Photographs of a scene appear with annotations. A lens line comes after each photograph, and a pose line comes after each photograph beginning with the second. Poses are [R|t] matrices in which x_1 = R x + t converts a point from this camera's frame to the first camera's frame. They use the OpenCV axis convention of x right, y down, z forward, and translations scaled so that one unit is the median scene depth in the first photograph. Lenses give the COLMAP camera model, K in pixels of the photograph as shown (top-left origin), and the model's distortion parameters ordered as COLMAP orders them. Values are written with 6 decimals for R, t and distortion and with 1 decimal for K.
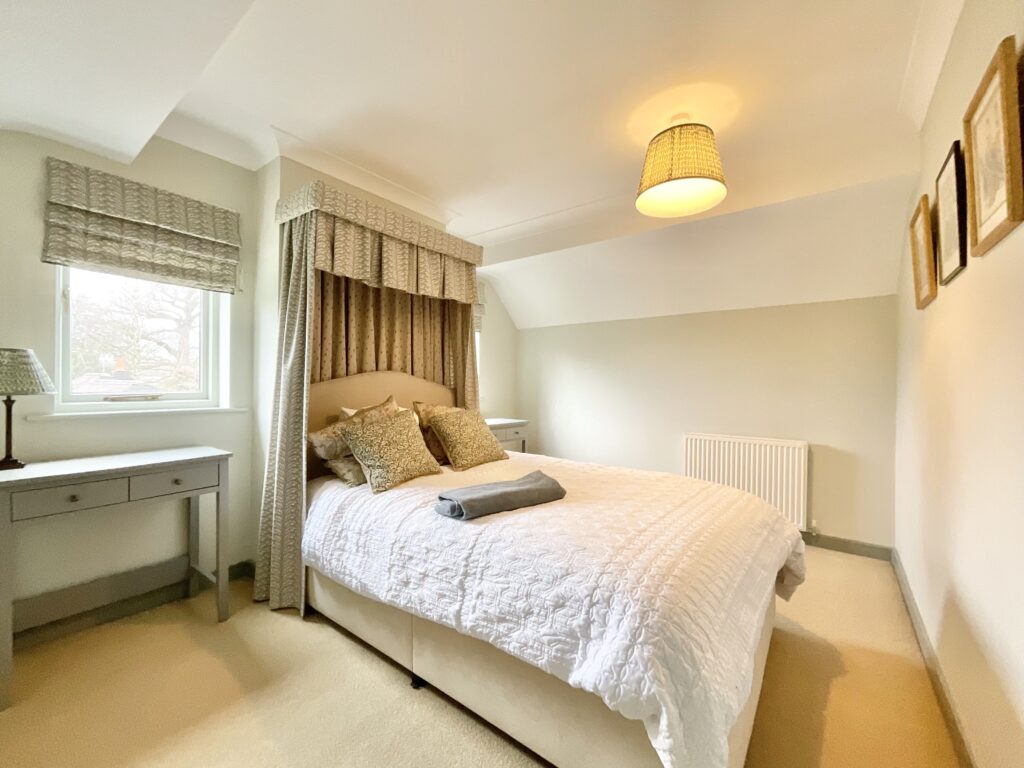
lens RADIAL K [[419.8, 0, 512.6], [0, 419.8, 382.4], [0, 0, 1]] dist [-0.000763, -0.000264]
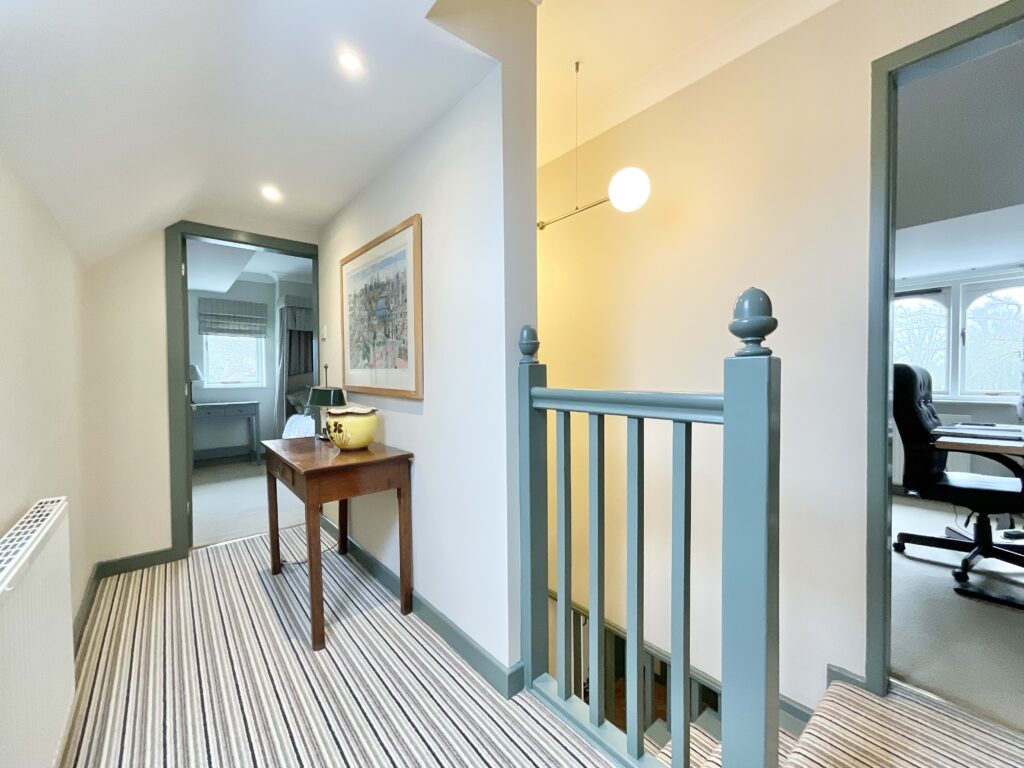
lens RADIAL K [[419.8, 0, 512.6], [0, 419.8, 382.4], [0, 0, 1]] dist [-0.000763, -0.000264]
pose [[0.973011, -0.012495, -0.230419, 1.397681], [0.017860, 0.999615, 0.021213, 0.015320], [0.230065, -0.024756, 0.972860, -1.124208]]
